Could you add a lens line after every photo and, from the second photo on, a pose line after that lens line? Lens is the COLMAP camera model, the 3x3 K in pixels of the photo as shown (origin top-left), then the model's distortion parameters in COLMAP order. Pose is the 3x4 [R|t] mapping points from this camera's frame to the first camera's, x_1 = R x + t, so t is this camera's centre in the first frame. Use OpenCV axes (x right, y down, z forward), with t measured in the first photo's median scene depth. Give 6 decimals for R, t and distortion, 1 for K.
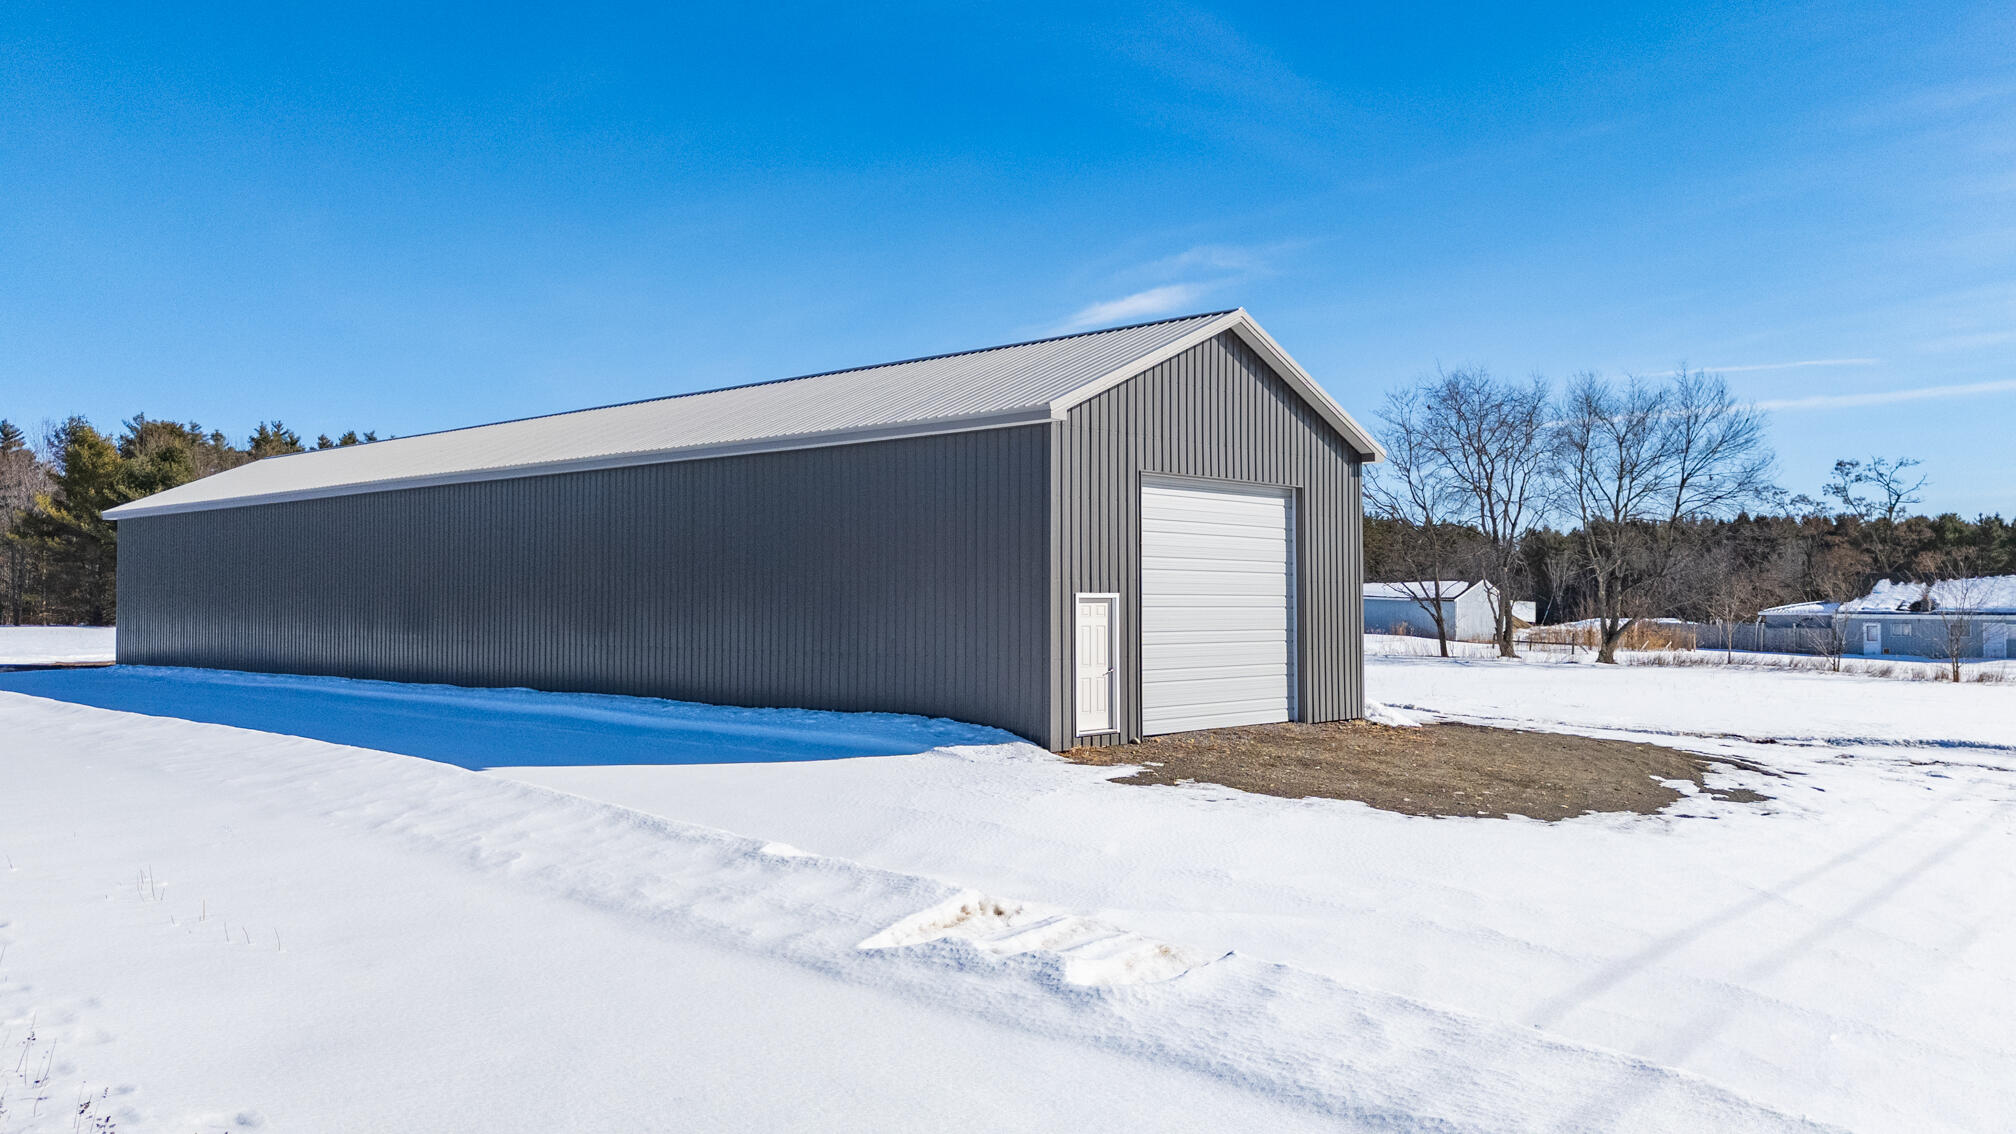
lens RADIAL K [[1464.9, 0, 1008.0], [0, 1464.9, 567.0], [0, 0, 1]] dist [0.044698, -0.006709]
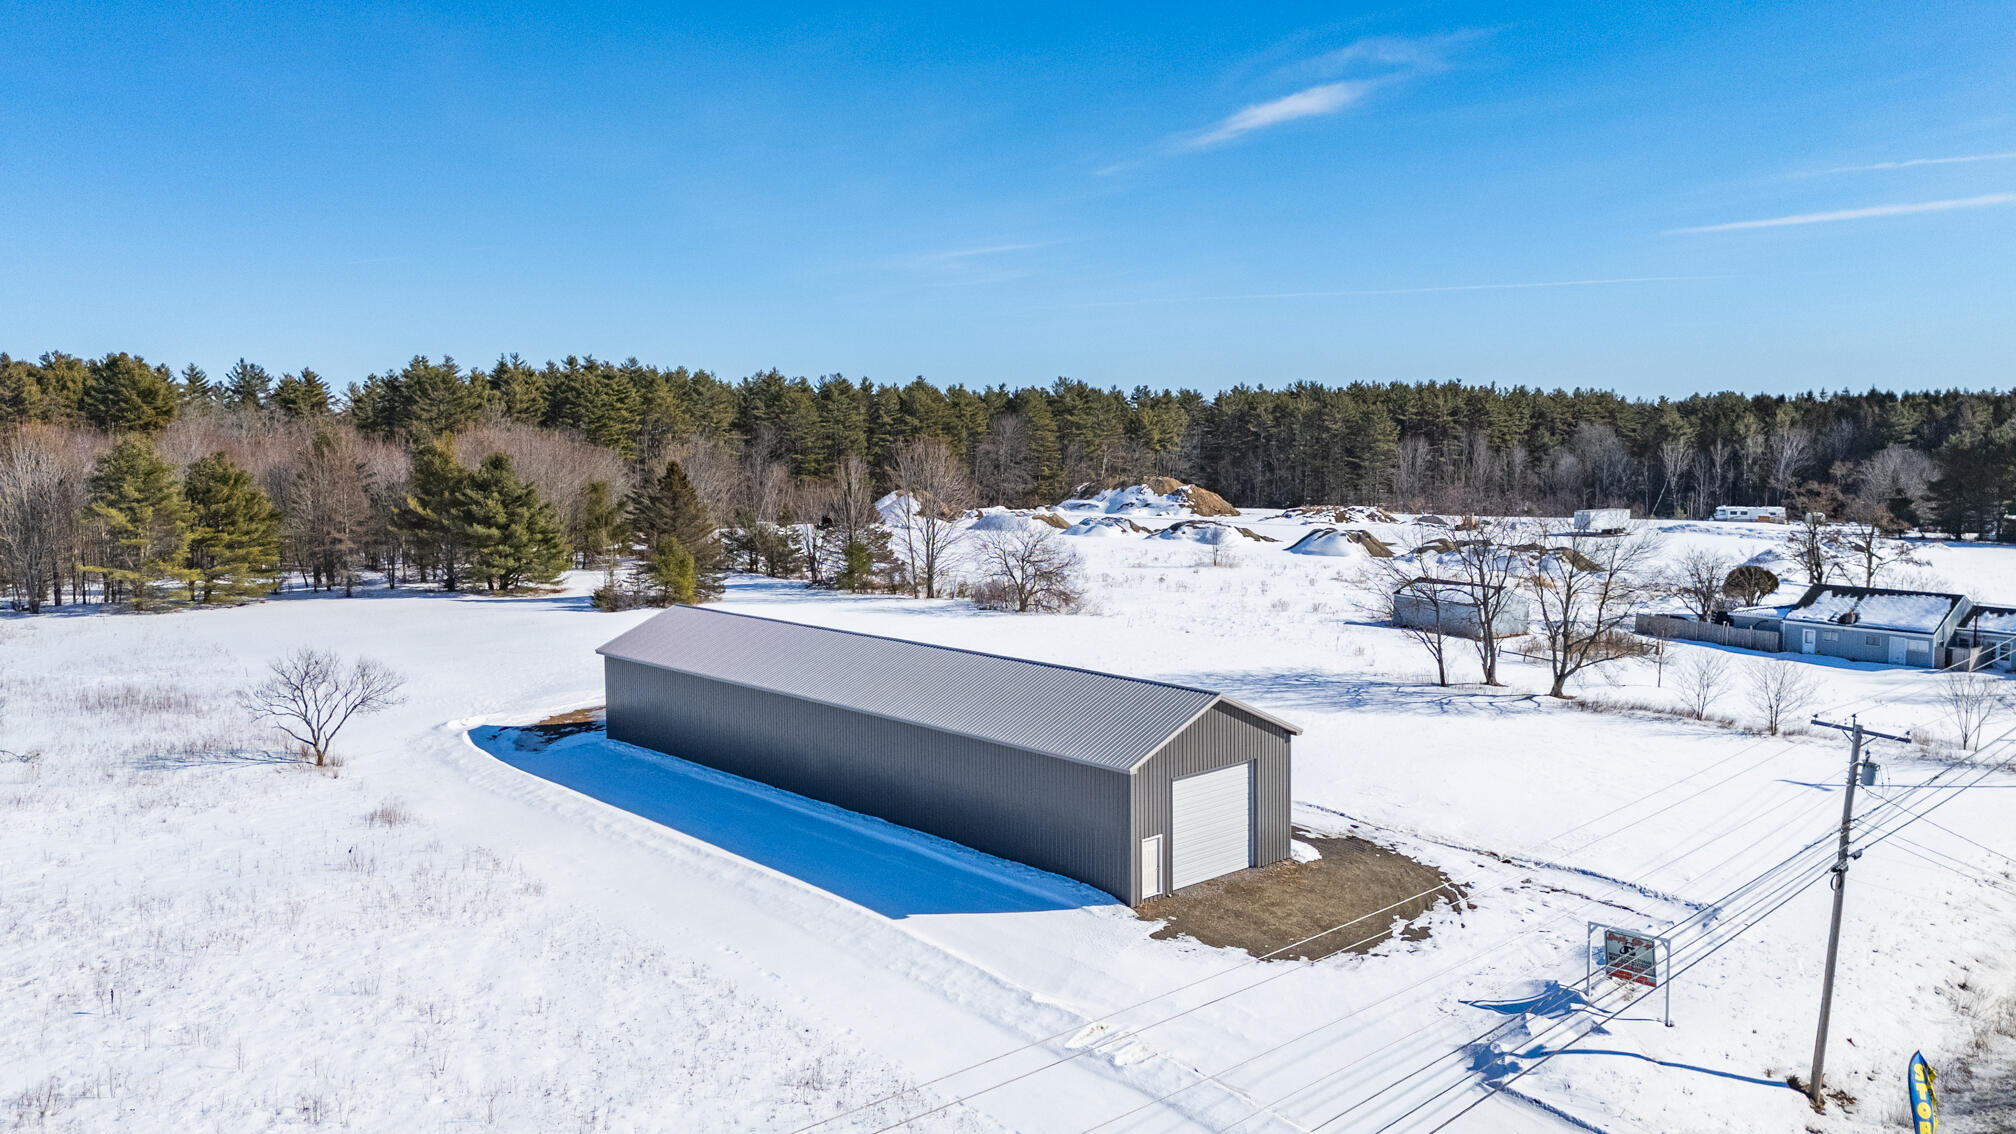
lens RADIAL K [[1464.9, 0, 1008.0], [0, 1464.9, 567.0], [0, 0, 1]] dist [0.044698, -0.006709]
pose [[0.995184, 0.001437, -0.098019, 0.060964], [0.010529, 0.992542, 0.121444, -0.693467], [0.097462, -0.121891, 0.987747, -1.279408]]
